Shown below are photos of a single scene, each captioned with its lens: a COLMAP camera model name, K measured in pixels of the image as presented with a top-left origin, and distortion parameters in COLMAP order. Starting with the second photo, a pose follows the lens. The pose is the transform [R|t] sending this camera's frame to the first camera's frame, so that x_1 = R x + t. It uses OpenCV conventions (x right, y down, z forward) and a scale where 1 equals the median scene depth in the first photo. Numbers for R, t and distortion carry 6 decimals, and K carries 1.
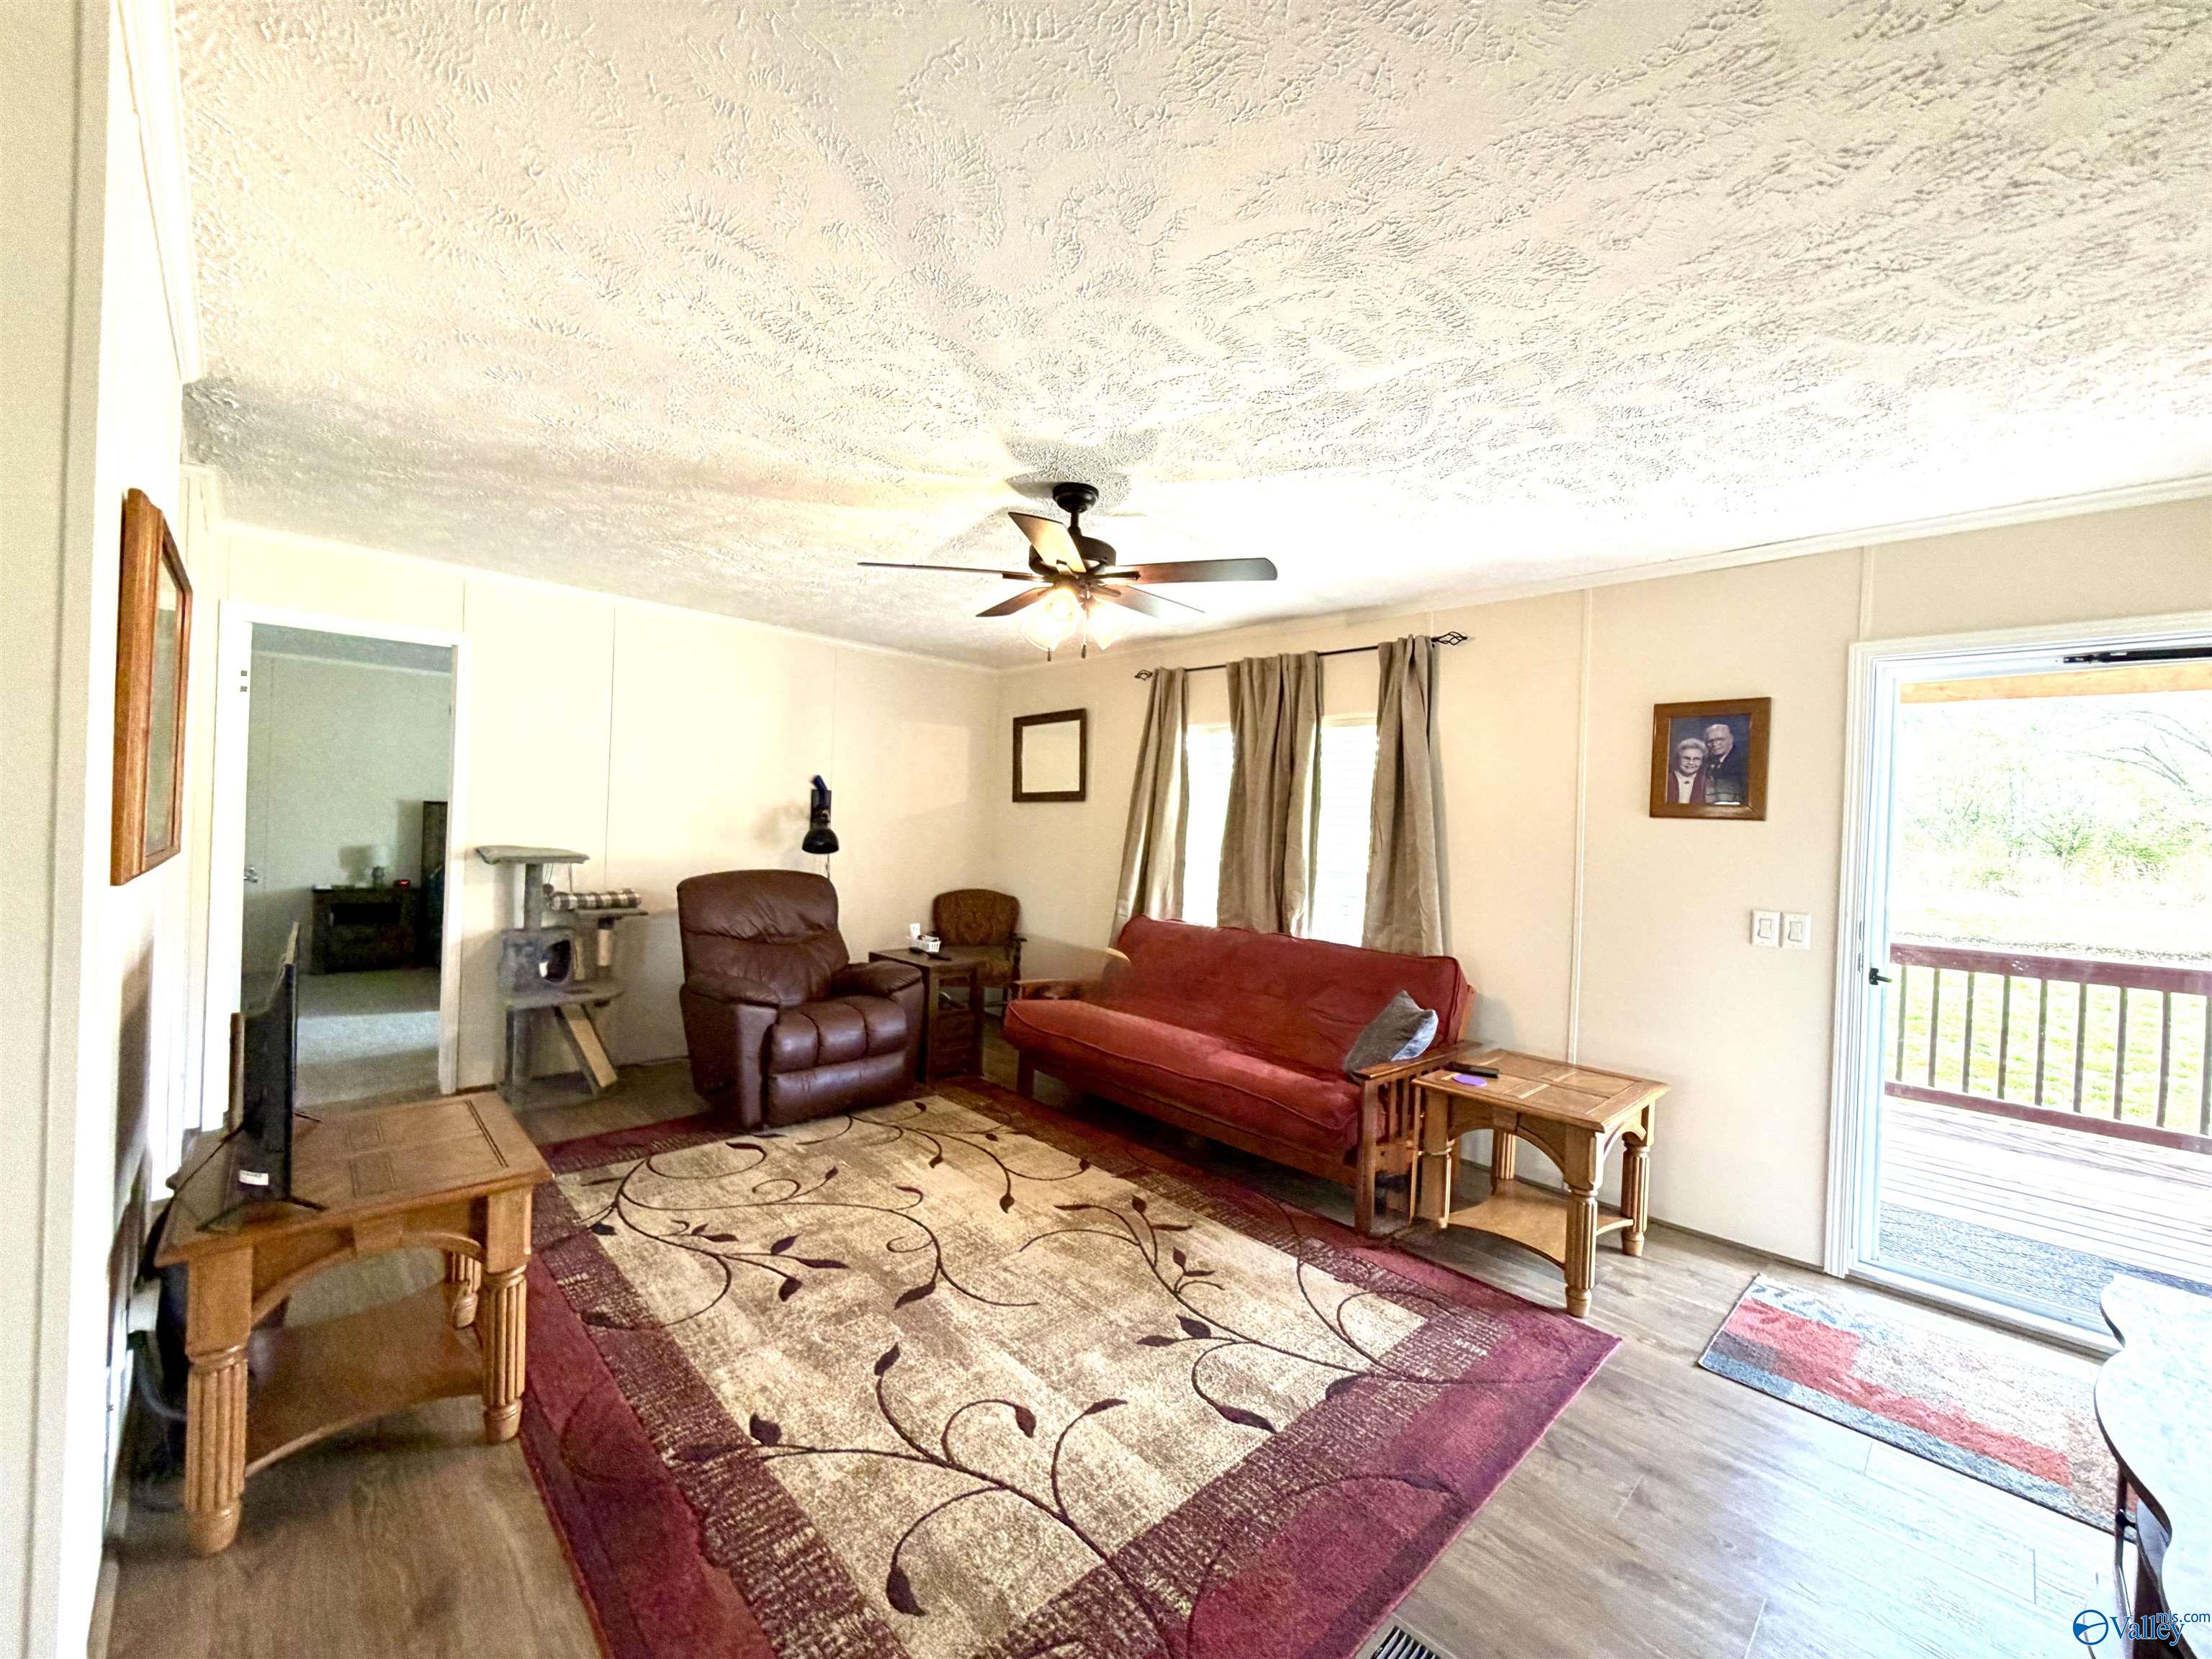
lens RADIAL K [[881.1, 0, 1110.7], [0, 881.1, 830.7], [0, 0, 1]] dist [0.001934, -0.000376]
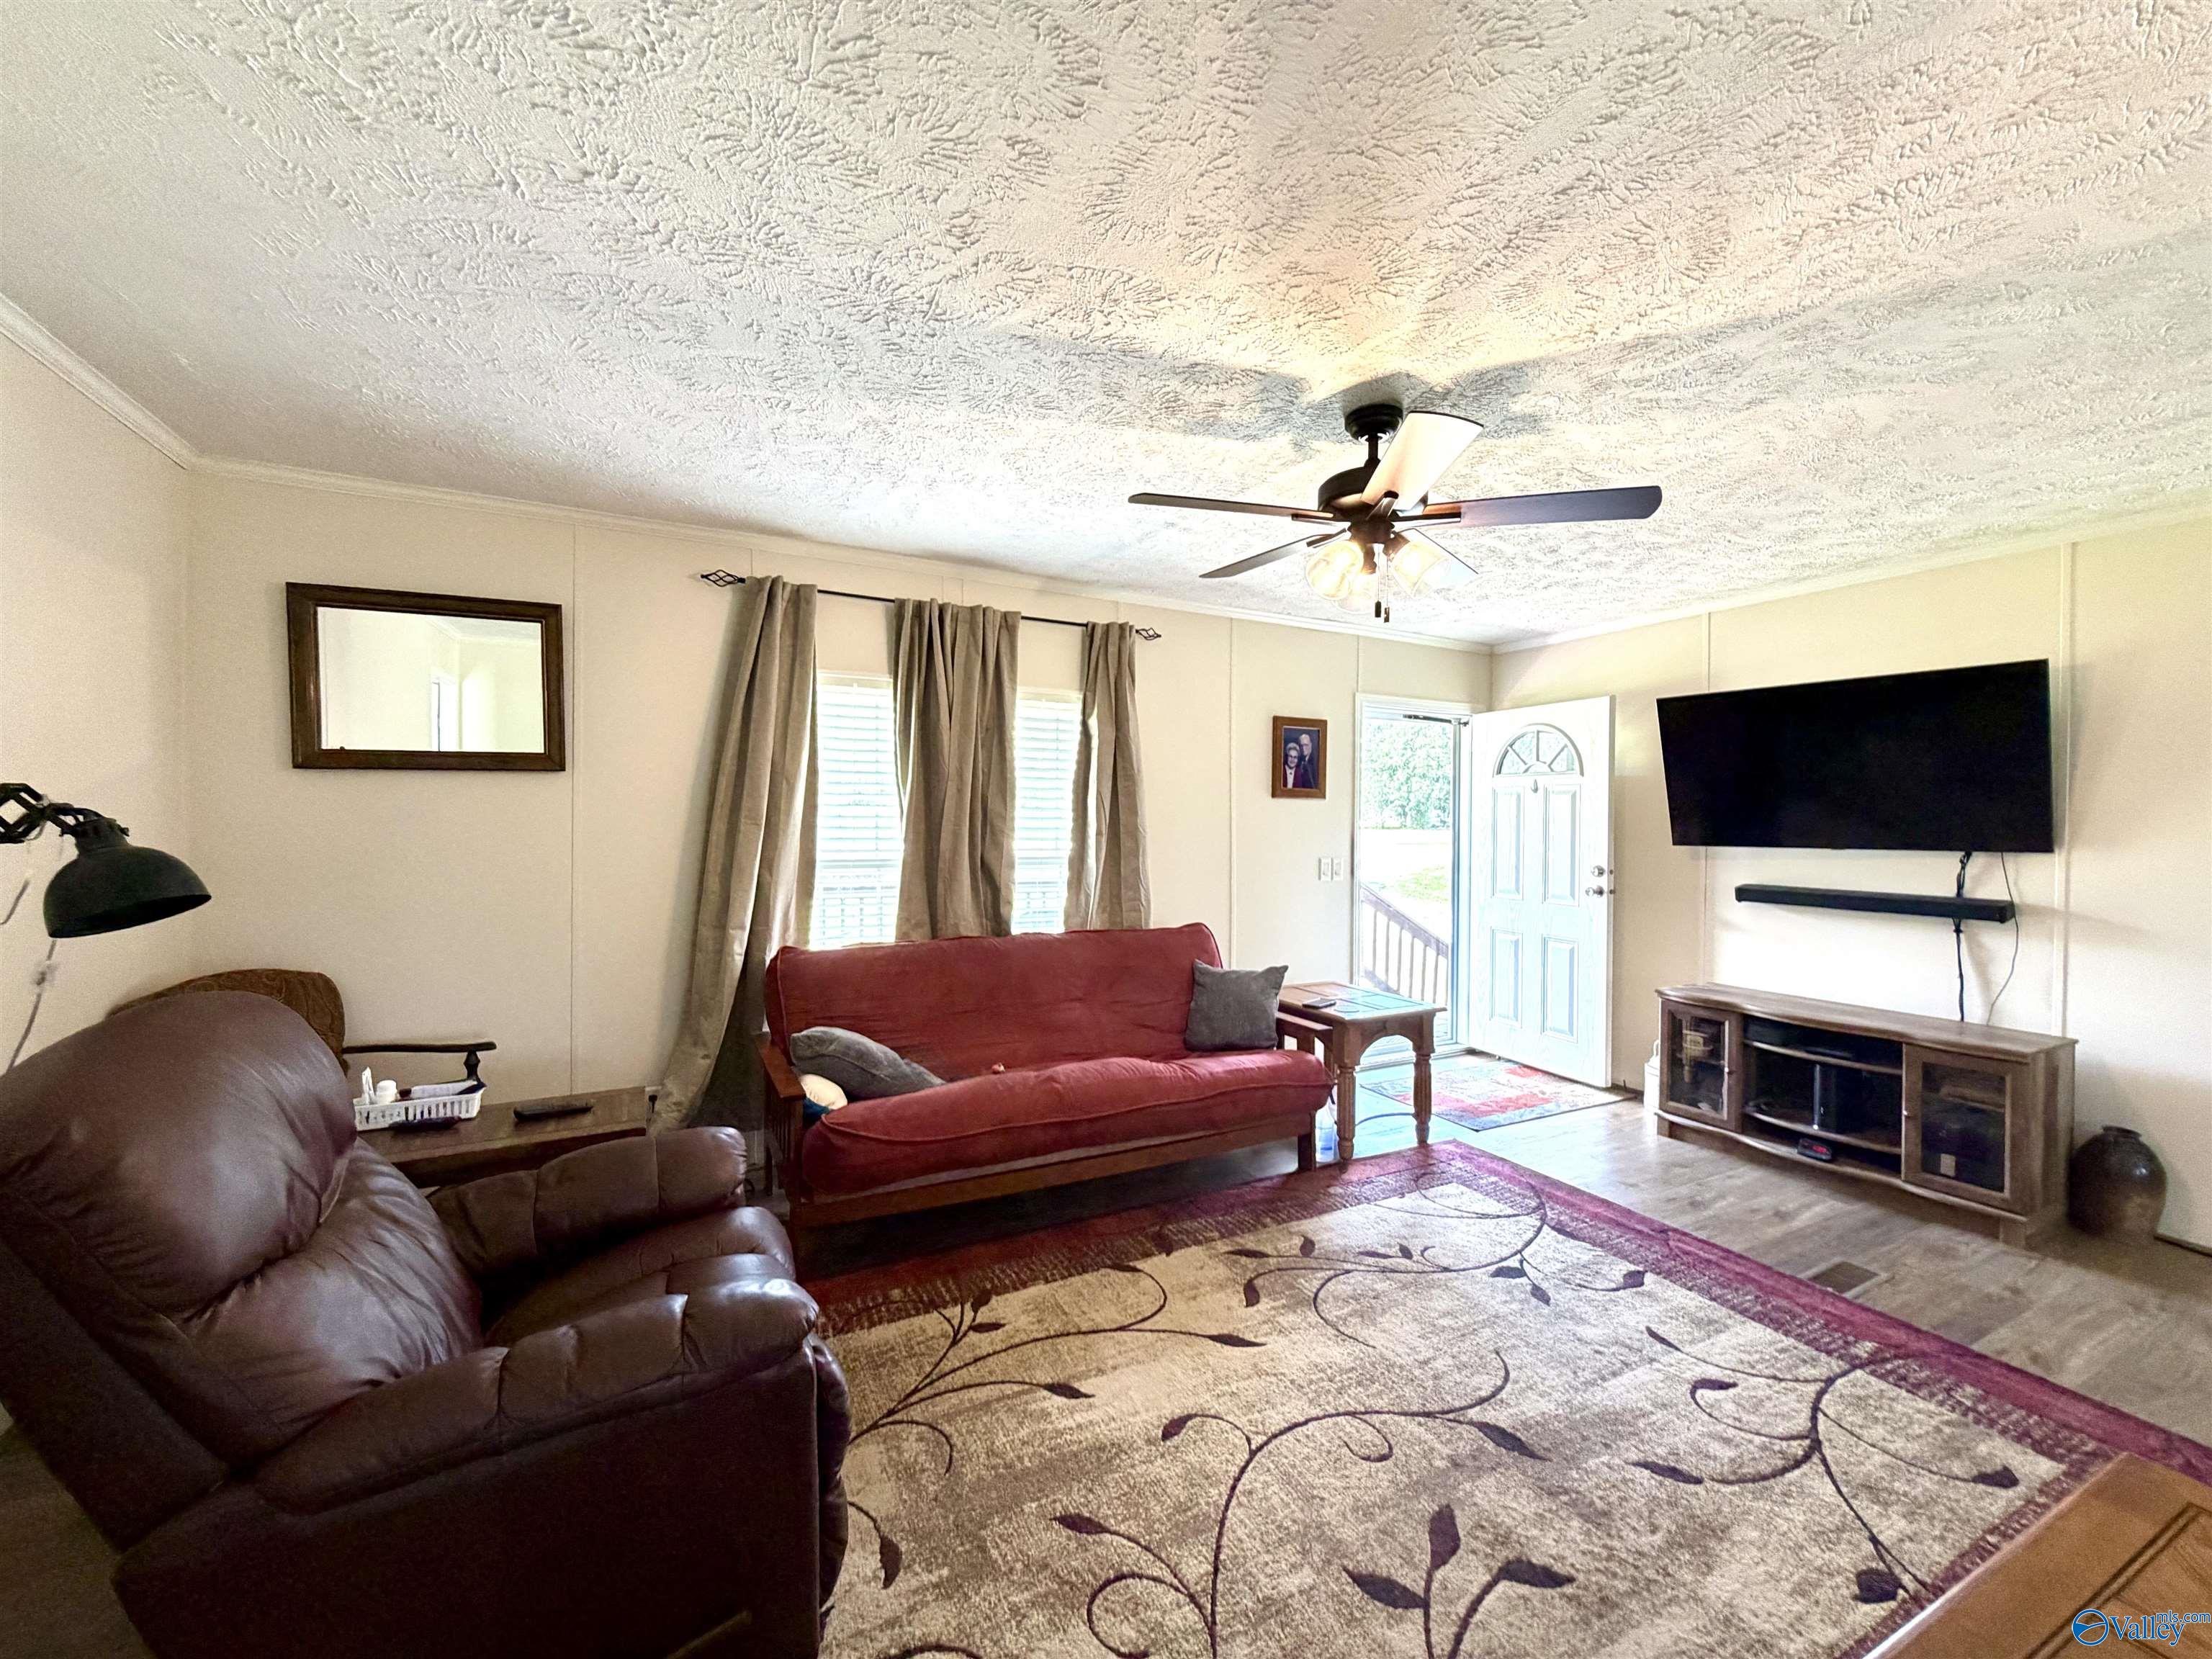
lens RADIAL K [[881.1, 0, 1108.8], [0, 881.1, 831.3], [0, 0, 1]] dist [0.001934, -0.000376]
pose [[0.288130, -0.050347, 0.956267, -0.910416], [0.009615, 0.998719, 0.049685, -0.039705], [-0.957543, -0.005121, 0.288245, 0.984926]]
